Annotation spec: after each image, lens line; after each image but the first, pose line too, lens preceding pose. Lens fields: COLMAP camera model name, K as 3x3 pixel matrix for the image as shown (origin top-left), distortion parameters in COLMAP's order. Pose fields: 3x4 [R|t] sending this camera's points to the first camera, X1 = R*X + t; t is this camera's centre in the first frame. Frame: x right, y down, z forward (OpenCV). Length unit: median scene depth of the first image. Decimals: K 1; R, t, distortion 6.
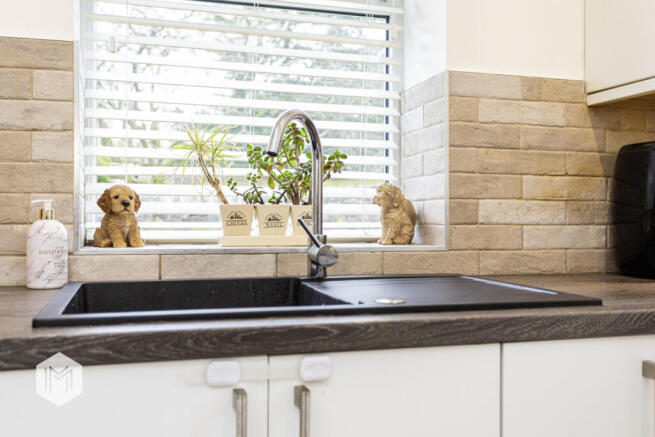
lens RADIAL K [[672.0, 0, 327.5], [0, 672.0, 218.5], [0, 0, 1]] dist [-0.048244, -0.003639]
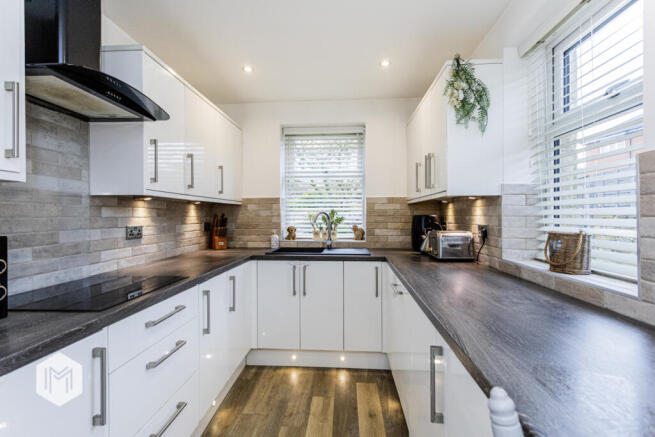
lens RADIAL K [[309.9, 0, 326.3], [0, 309.9, 217.6], [0, 0, 1]] dist [0.003227, 0.000184]
pose [[0.933473, -0.003178, -0.358633, 0.635319], [0.003552, 0.999994, 0.000382, -0.101837], [0.358629, -0.001631, 0.933479, -0.847303]]
